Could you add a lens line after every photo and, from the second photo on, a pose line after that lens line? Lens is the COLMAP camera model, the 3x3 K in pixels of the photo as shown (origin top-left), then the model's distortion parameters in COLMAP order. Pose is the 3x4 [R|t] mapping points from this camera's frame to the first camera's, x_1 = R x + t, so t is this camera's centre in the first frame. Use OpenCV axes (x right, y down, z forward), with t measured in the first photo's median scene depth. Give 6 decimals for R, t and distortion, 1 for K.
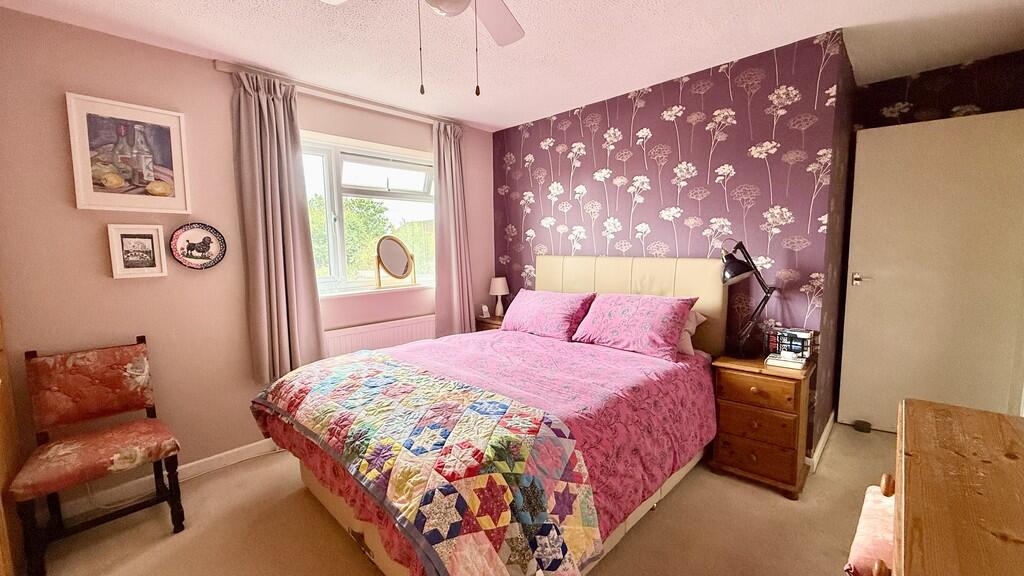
lens RADIAL K [[409.1, 0, 509.8], [0, 409.1, 287.6], [0, 0, 1]] dist [-0.000570, -0.000129]
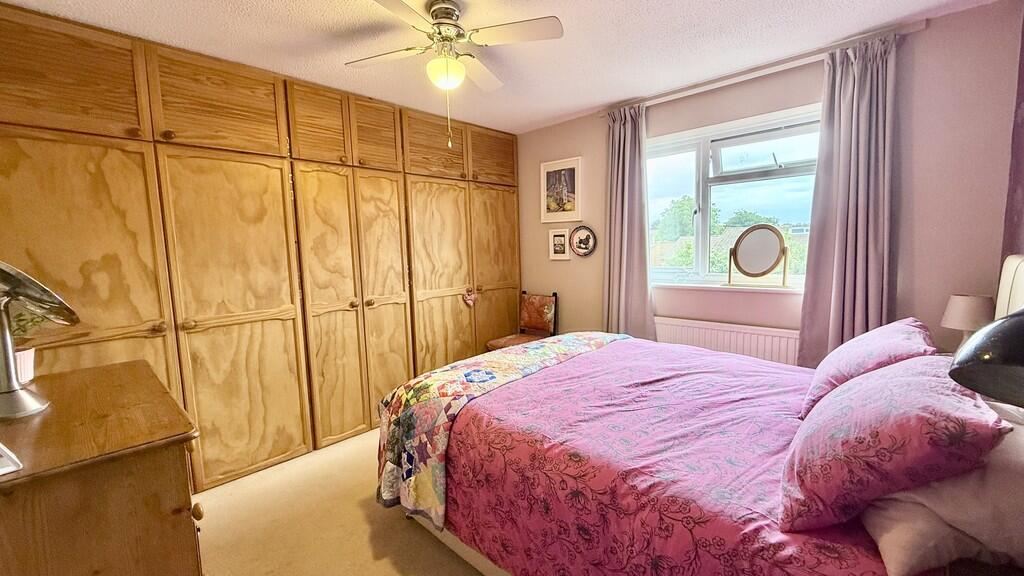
lens RADIAL K [[409.1, 0, 509.8], [0, 409.1, 287.6], [0, 0, 1]] dist [-0.000570, -0.000129]
pose [[0.015601, 0.116908, -0.993020, 0.822392], [-0.072067, 0.990690, 0.115501, -0.090045], [0.997278, 0.069762, 0.023881, 0.737970]]
